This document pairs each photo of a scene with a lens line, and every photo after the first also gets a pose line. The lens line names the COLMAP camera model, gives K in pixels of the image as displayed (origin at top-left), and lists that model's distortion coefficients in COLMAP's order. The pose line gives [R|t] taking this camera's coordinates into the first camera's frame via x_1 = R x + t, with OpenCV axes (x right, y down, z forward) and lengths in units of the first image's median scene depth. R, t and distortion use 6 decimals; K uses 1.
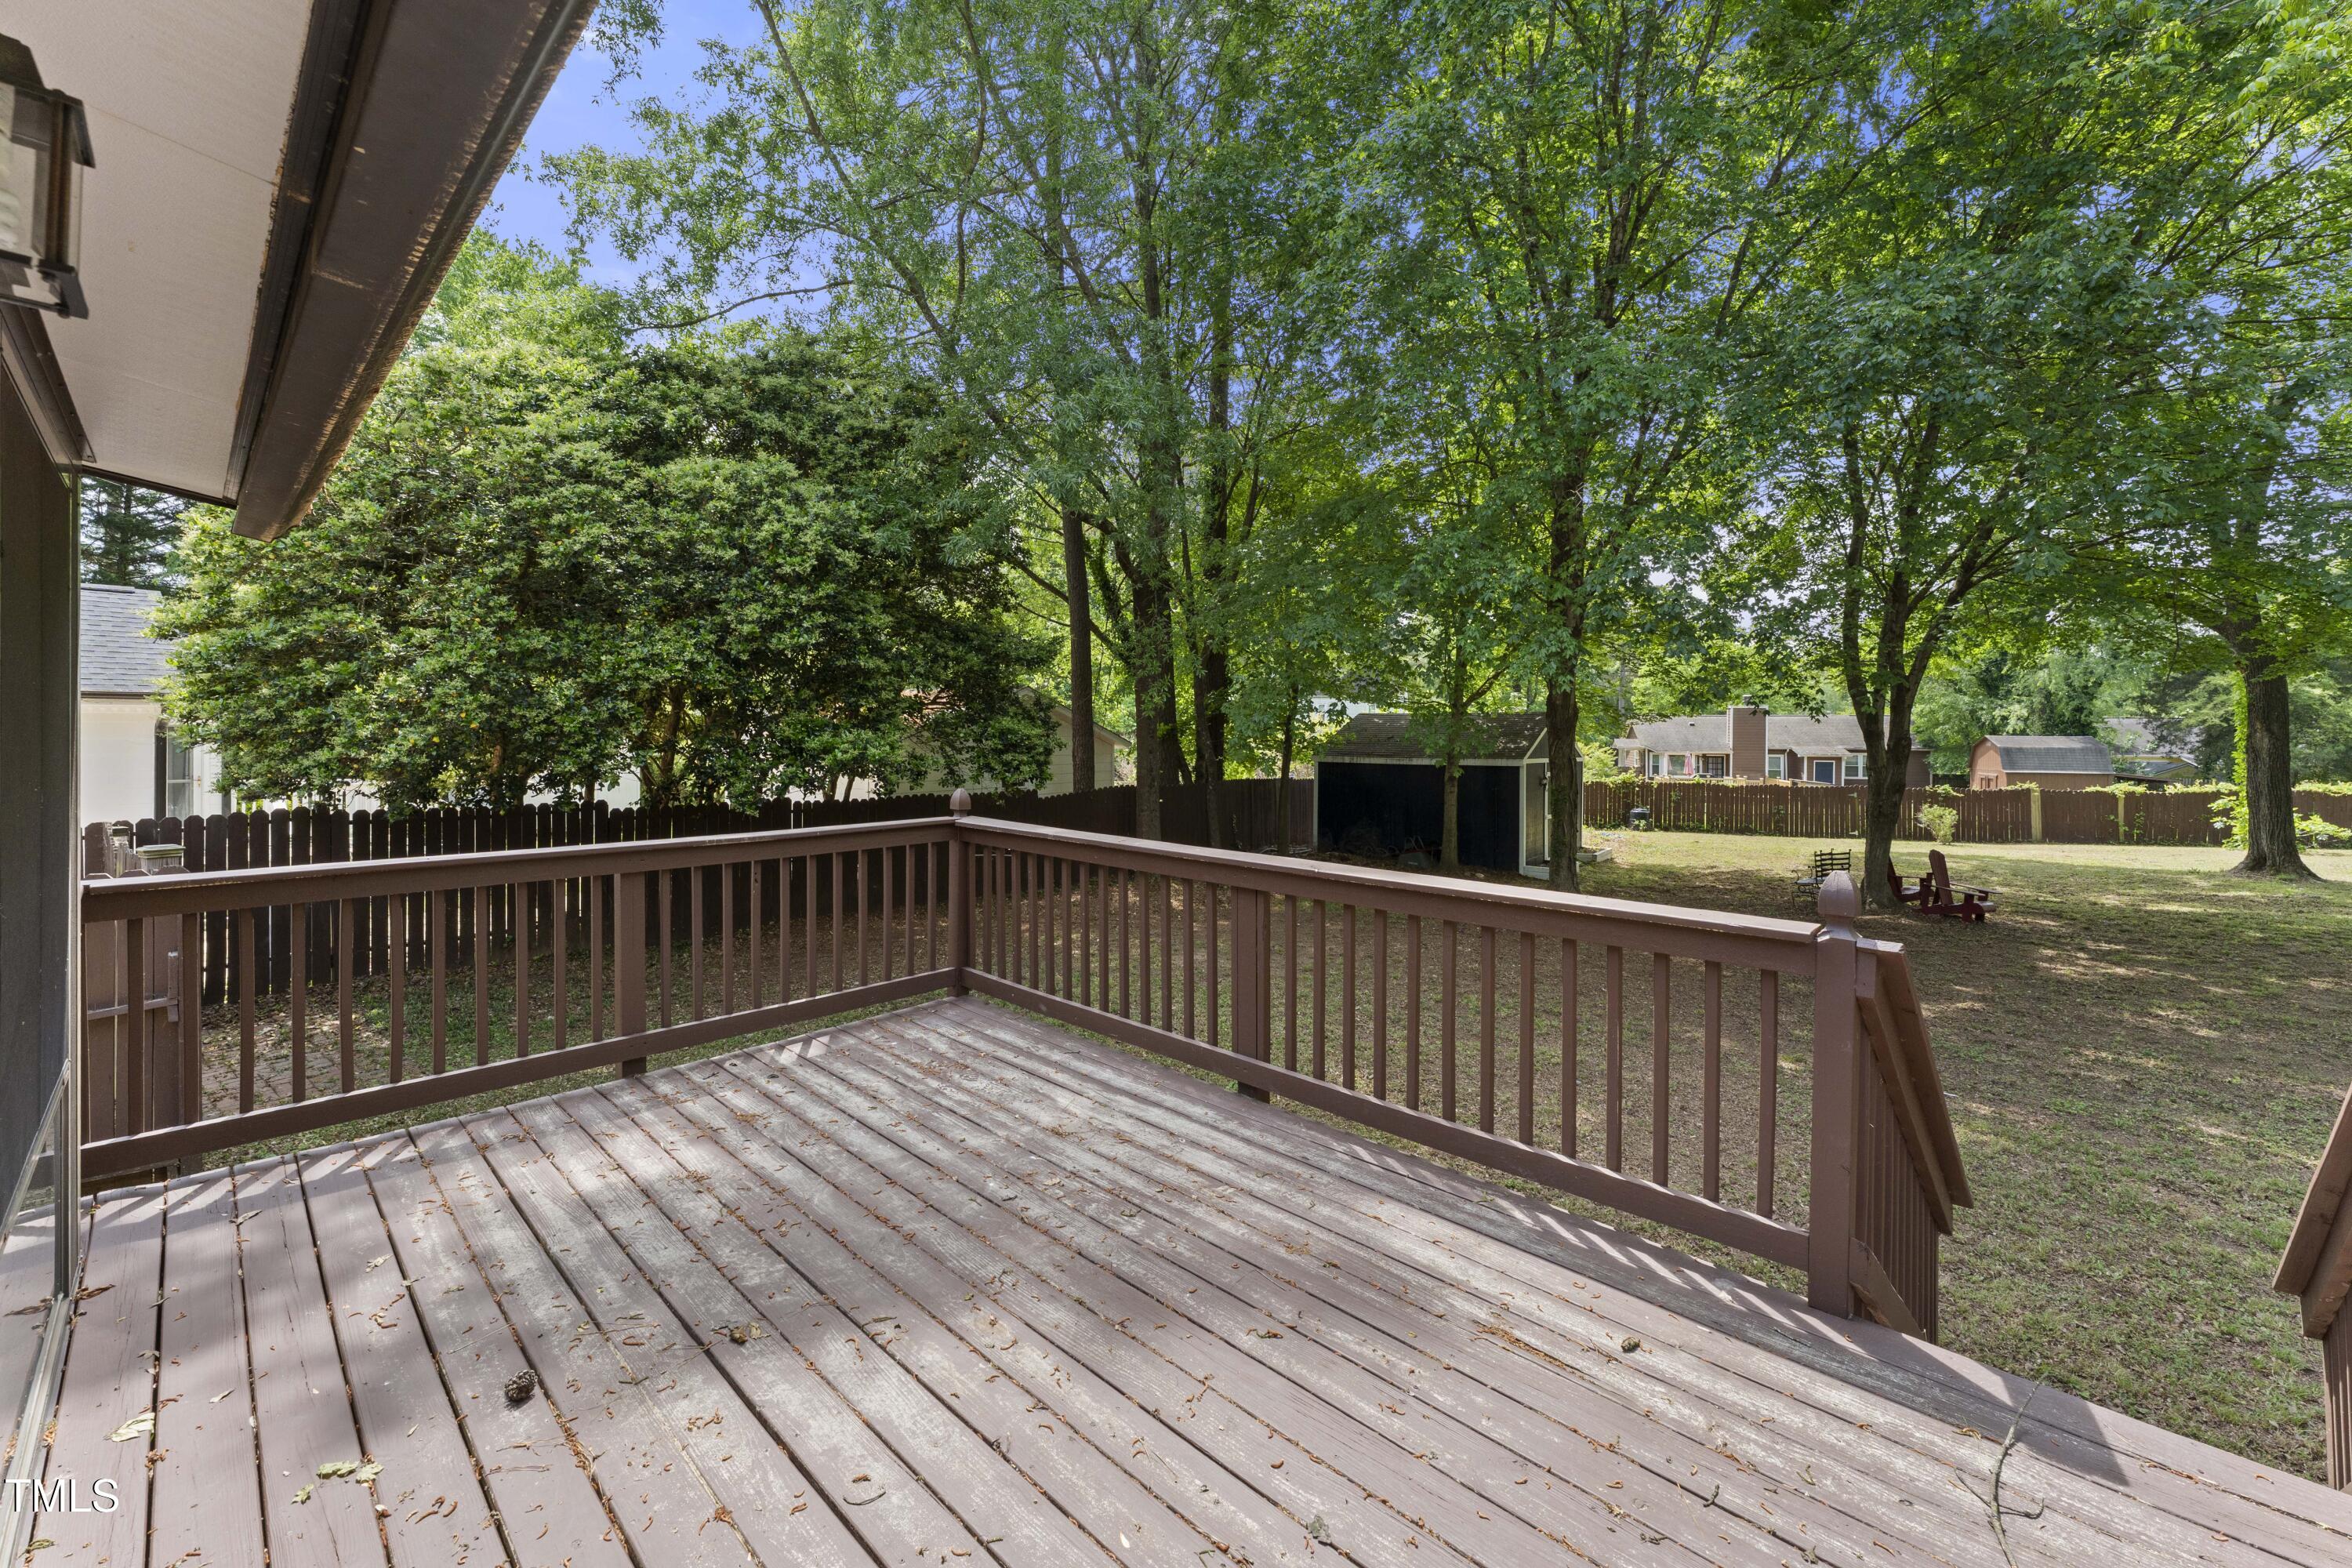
lens RADIAL K [[982.8, 0, 1139.6], [0, 982.8, 736.6], [0, 0, 1]] dist [0.009960, -0.000227]
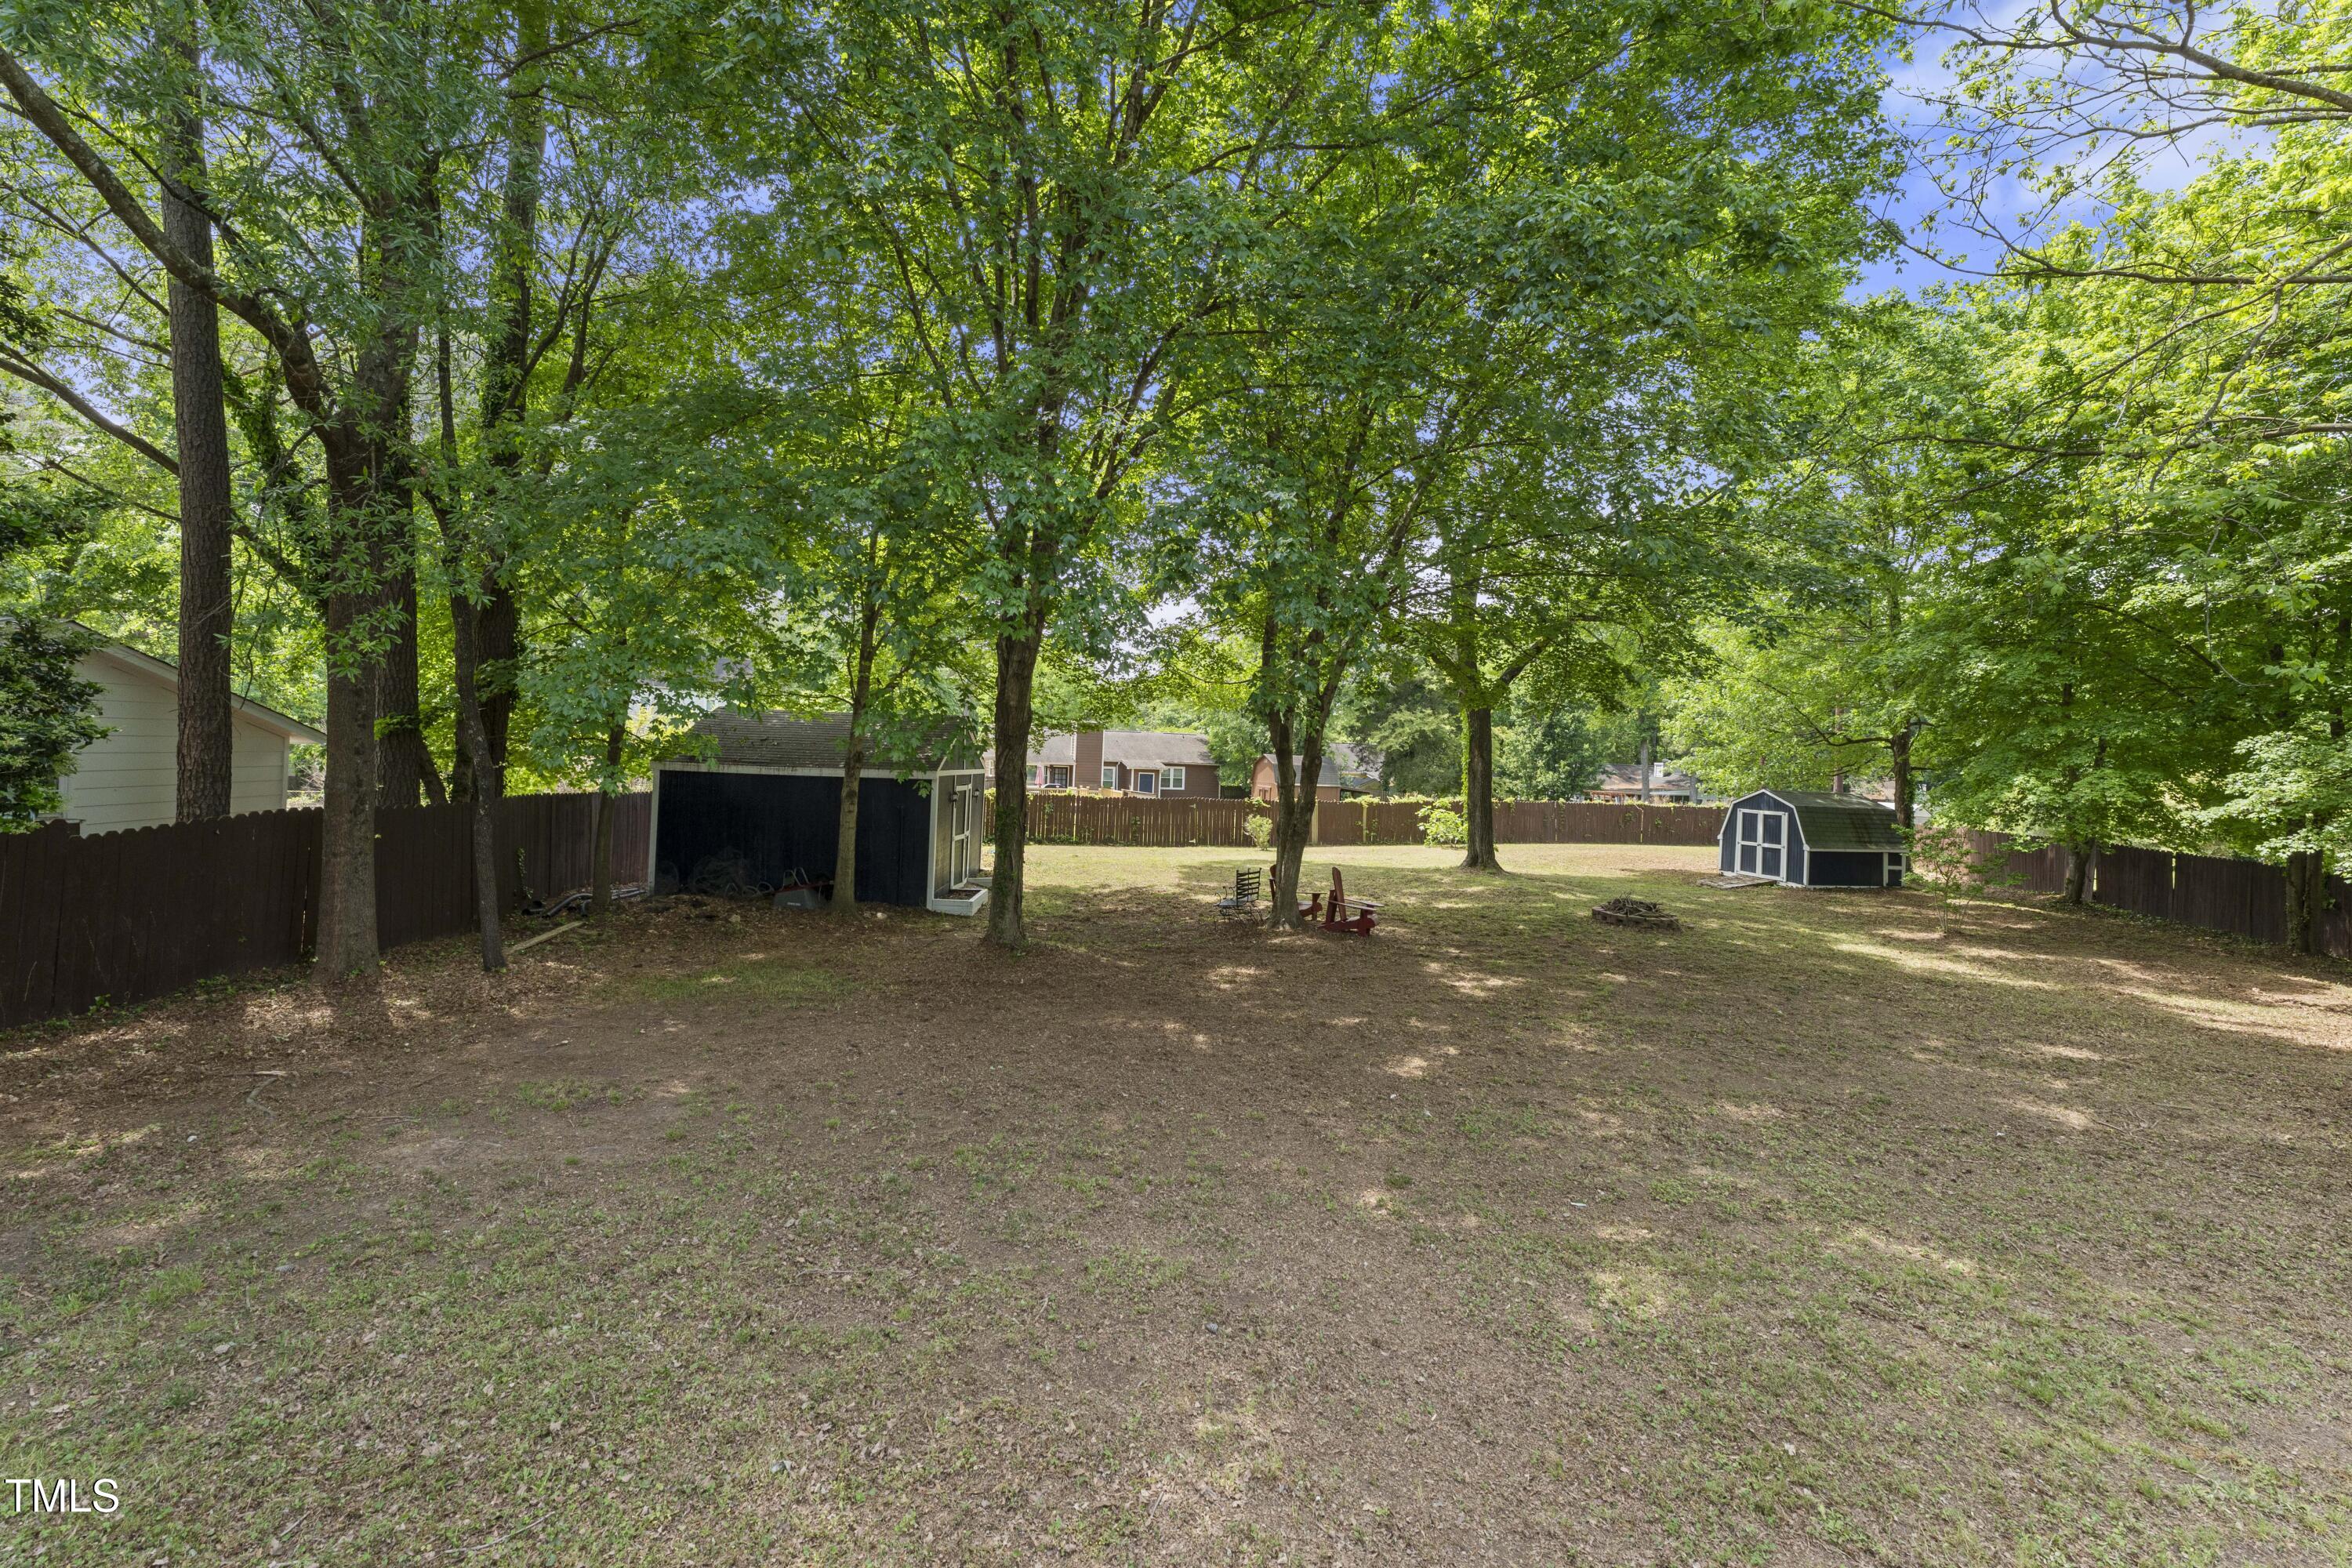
lens RADIAL K [[982.8, 0, 1139.6], [0, 982.8, 736.6], [0, 0, 1]] dist [0.009960, -0.000227]
pose [[0.785726, 0.034207, 0.617628, 0.011834], [-0.031320, 0.999389, -0.015507, 0.001767], [-0.617781, -0.007160, 0.786318, 0.252653]]
